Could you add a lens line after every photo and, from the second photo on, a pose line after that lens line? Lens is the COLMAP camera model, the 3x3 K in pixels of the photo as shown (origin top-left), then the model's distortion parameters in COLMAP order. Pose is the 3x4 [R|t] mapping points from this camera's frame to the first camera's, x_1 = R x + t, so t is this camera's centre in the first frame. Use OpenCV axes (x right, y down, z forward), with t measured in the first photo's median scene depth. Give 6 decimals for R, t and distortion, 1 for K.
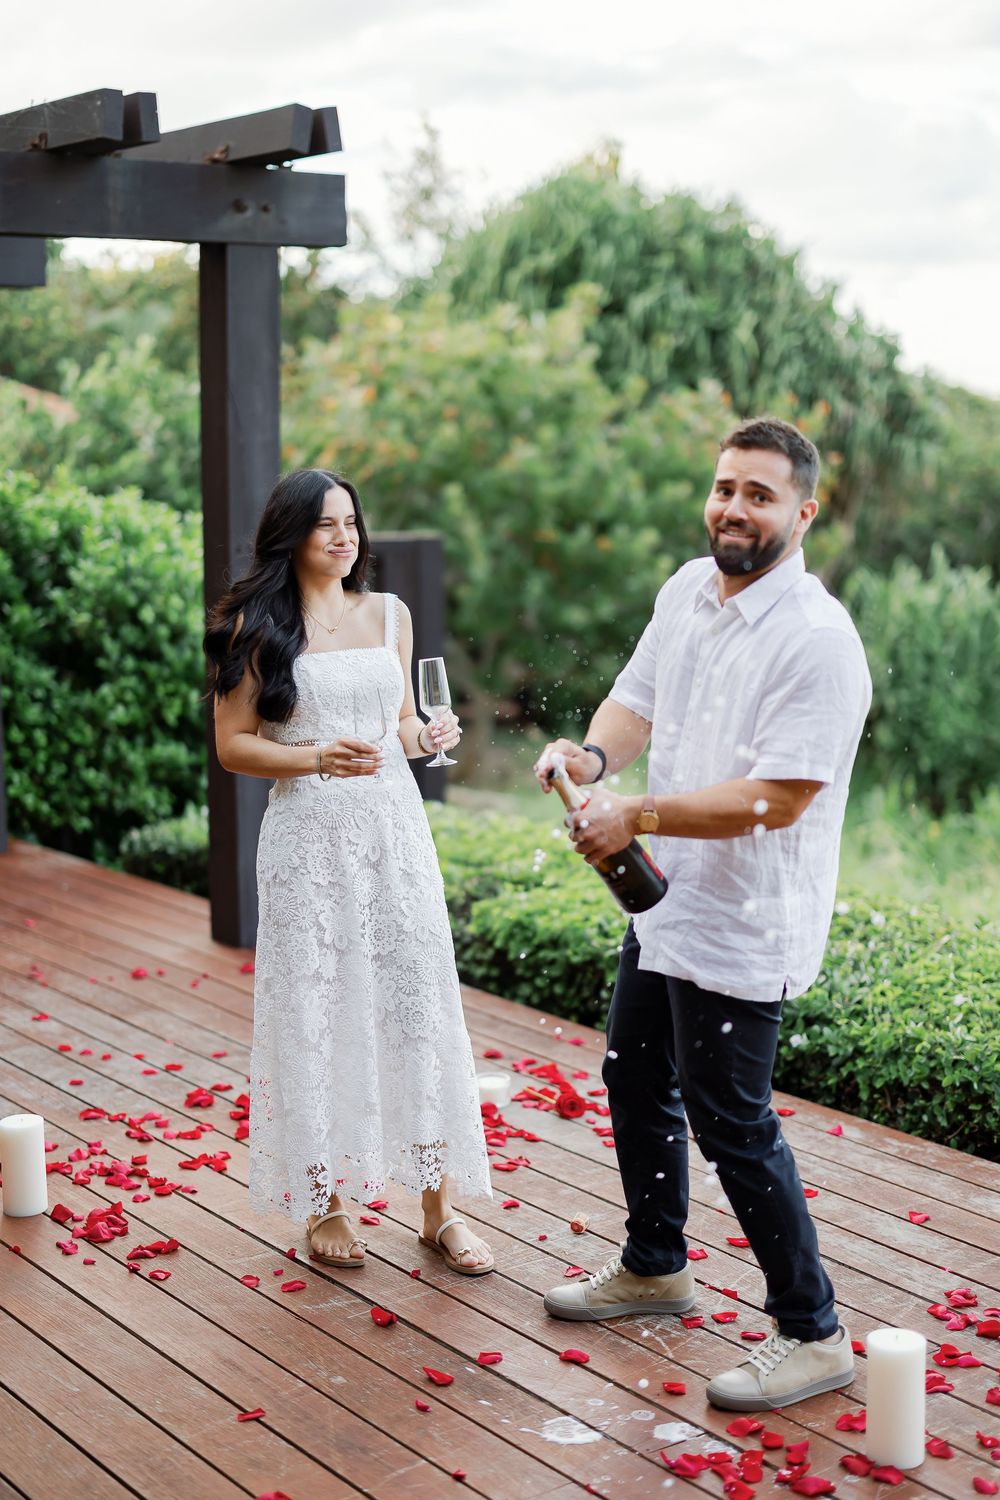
lens RADIAL K [[2234.6, 0, 504.9], [0, 2234.6, 697.4], [0, 0, 1]] dist [0.023433, 0.052478]
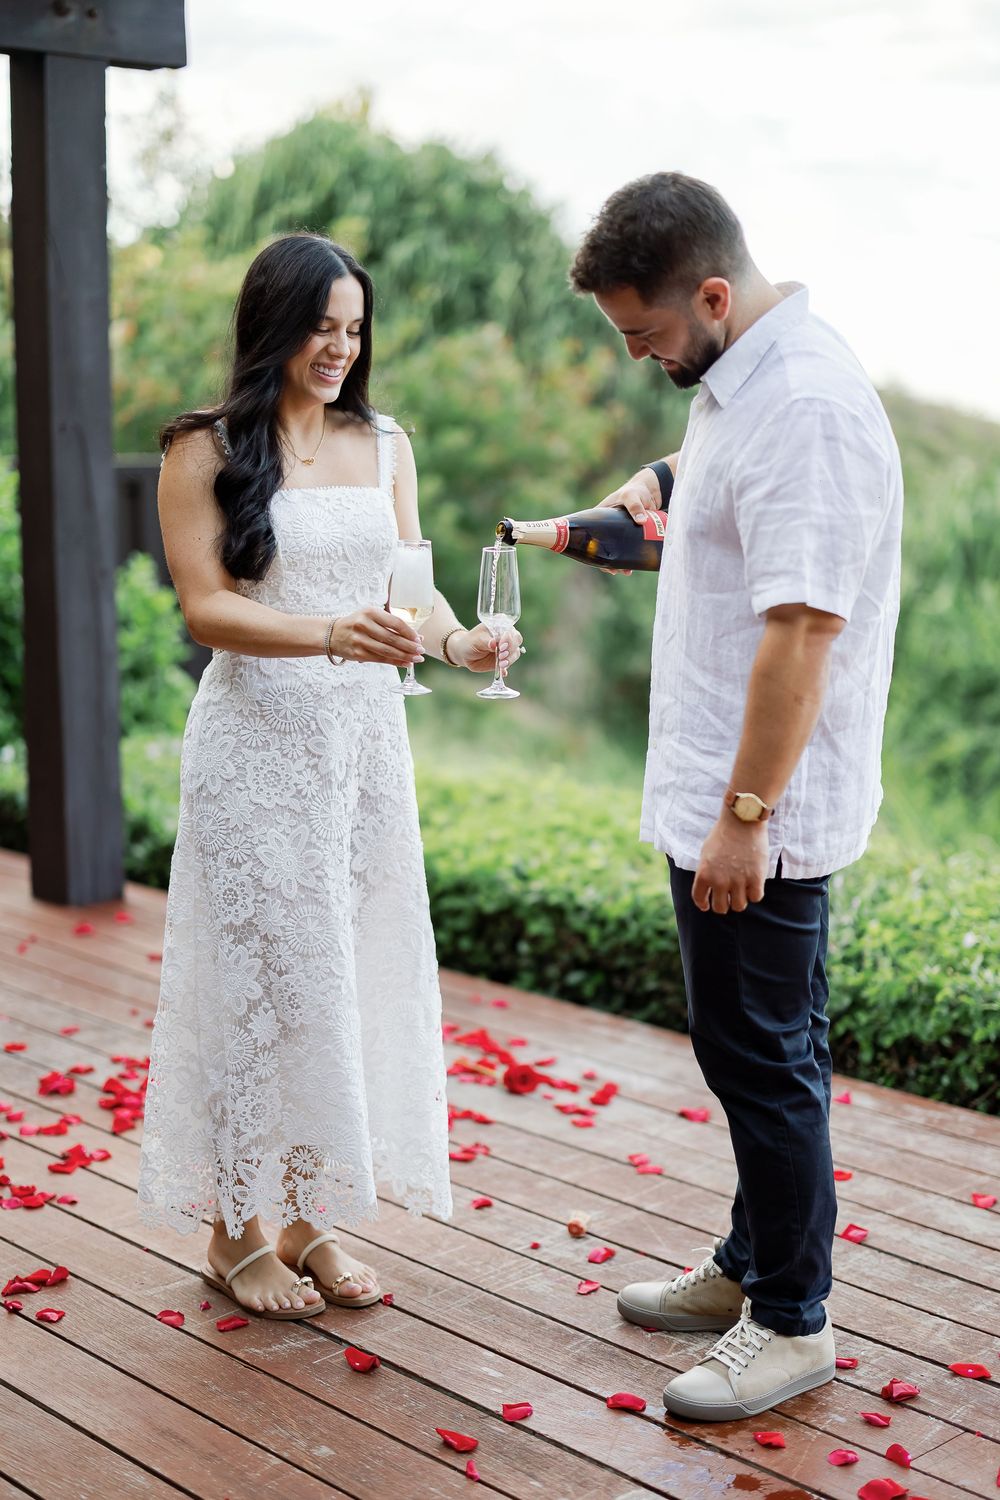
lens RADIAL K [[2199.8, 0, 500.0], [0, 2199.8, 750.0], [0, 0, 1]] dist [0.020434, 0.016845]
pose [[0.991885, -0.011912, 0.126578, -0.077168], [0.008076, 0.999494, 0.030779, 0.036145], [-0.126880, -0.029507, 0.991479, 0.198956]]
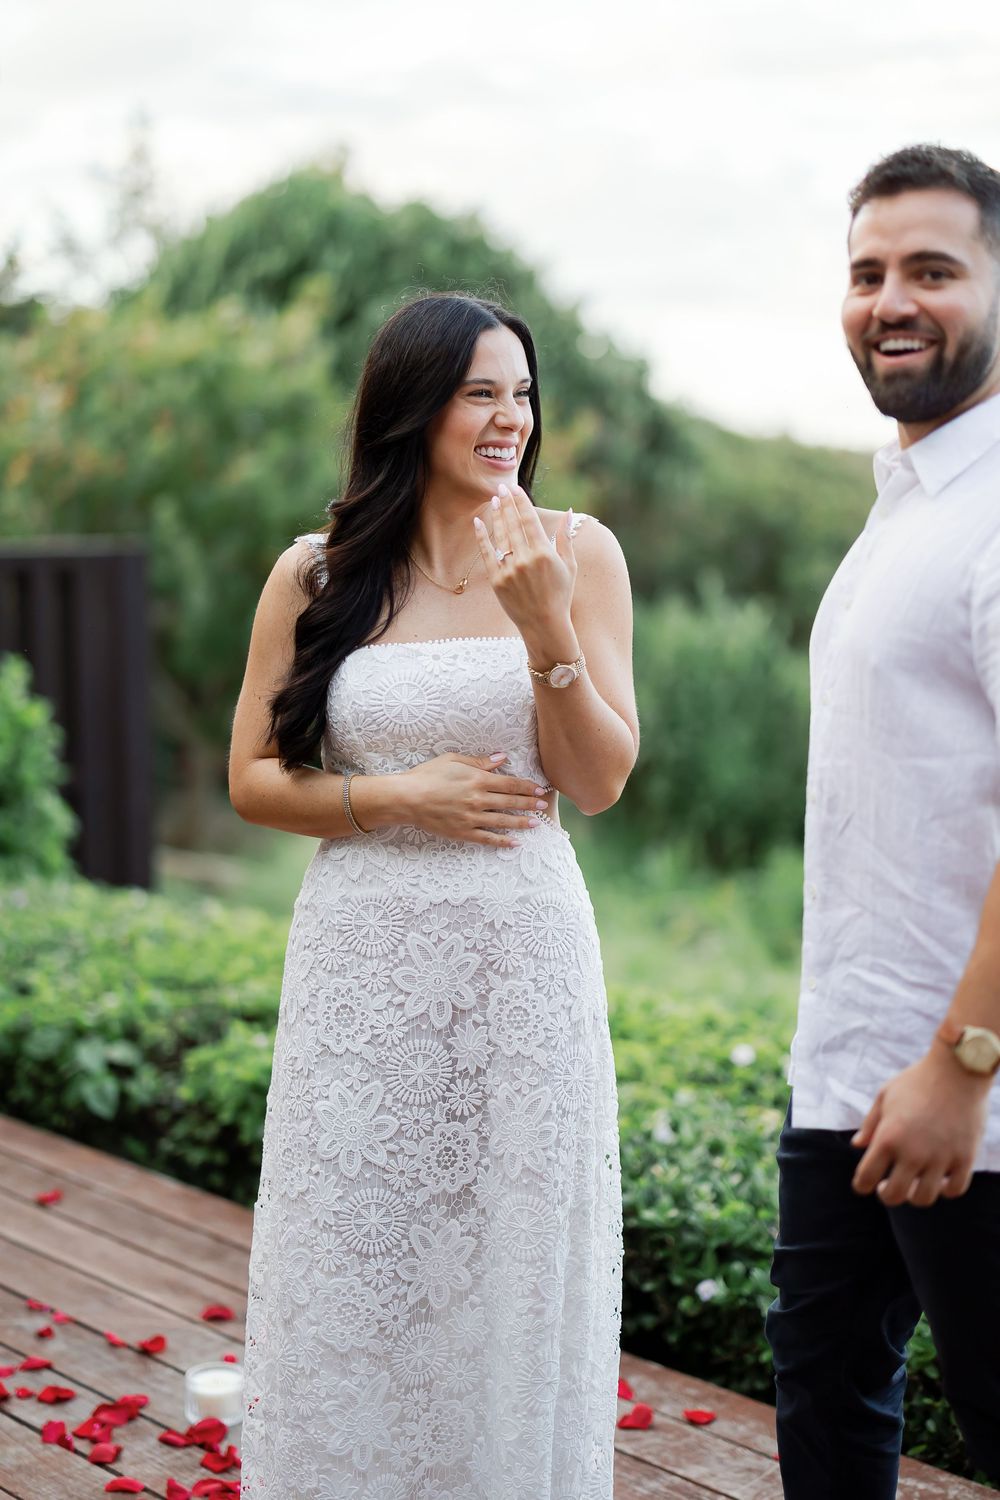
lens RADIAL K [[2234.6, 0, 504.9], [0, 2234.6, 697.4], [0, 0, 1]] dist [0.023433, 0.052478]
pose [[0.992388, -0.007728, 0.122911, -0.001396], [0.010593, 0.999687, -0.022669, 0.001756], [-0.122698, 0.023798, 0.992159, 0.385838]]
